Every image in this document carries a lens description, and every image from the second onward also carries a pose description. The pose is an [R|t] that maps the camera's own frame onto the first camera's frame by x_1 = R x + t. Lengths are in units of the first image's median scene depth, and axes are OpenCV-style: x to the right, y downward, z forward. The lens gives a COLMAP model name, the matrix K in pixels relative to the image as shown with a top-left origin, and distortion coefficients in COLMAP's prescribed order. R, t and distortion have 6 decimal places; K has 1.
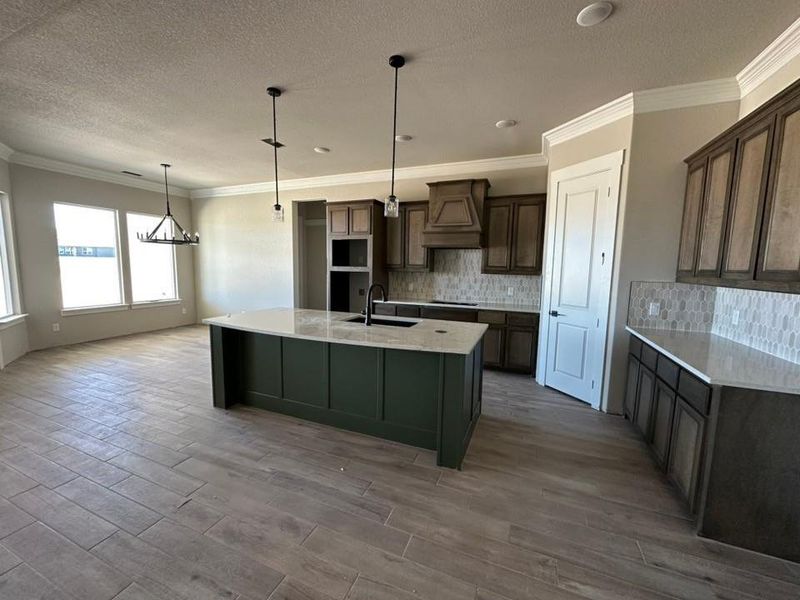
lens RADIAL K [[324.2, 0, 398.2], [0, 324.2, 298.6], [0, 0, 1]] dist [-0.001632, 0.000096]
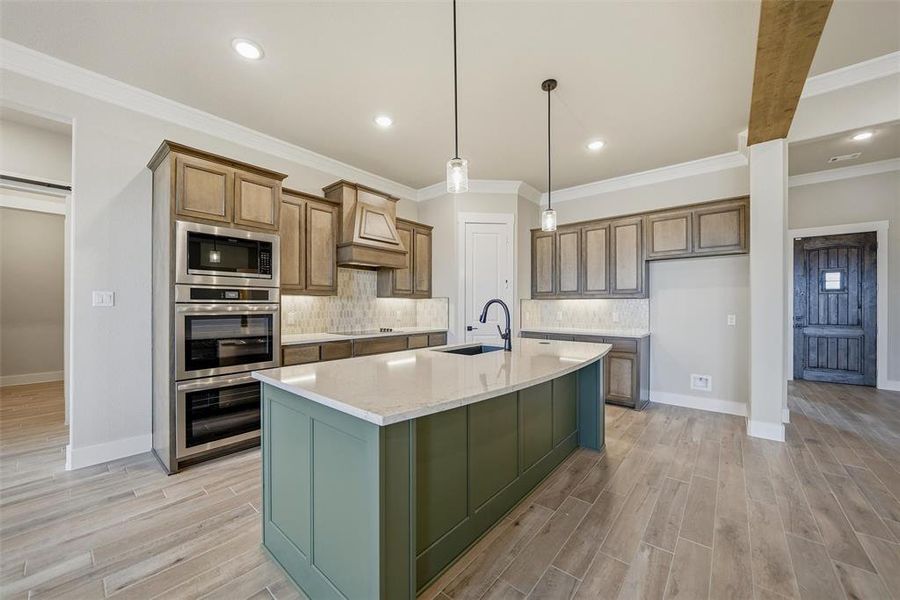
lens RADIAL K [[338.2, 0, 442.9], [0, 338.2, 305.4], [0, 0, 1]] dist [-0.015760, 0.000985]
pose [[0.305866, -0.015175, 0.951954, -0.755657], [0.102131, 0.994626, -0.016960, -0.027559], [-0.946581, 0.102411, 0.305772, 0.702777]]
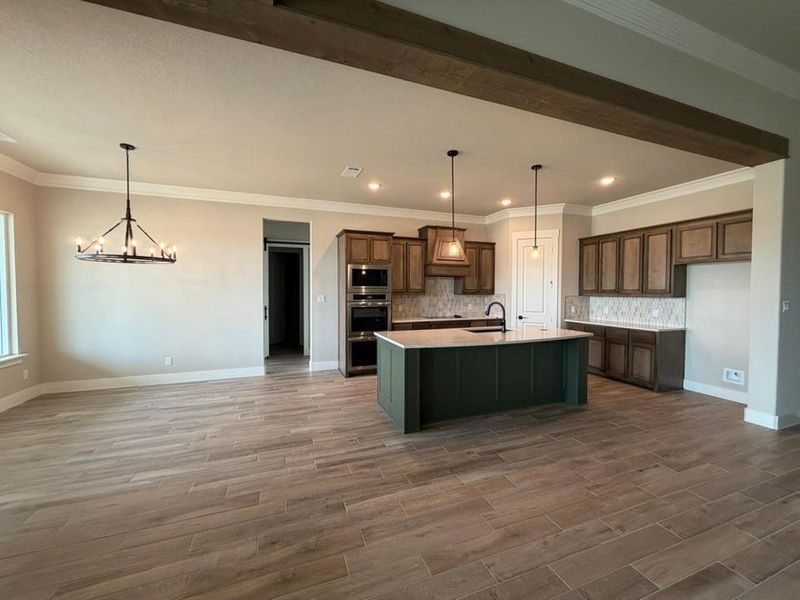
lens RADIAL K [[324.2, 0, 397.5], [0, 324.2, 298.3], [0, 0, 1]] dist [-0.001632, 0.000096]
pose [[0.725794, -0.032275, 0.687154, -1.103143], [0.081332, 0.995919, -0.039129, -0.037462], [-0.683087, 0.084287, 0.725457, 0.226721]]
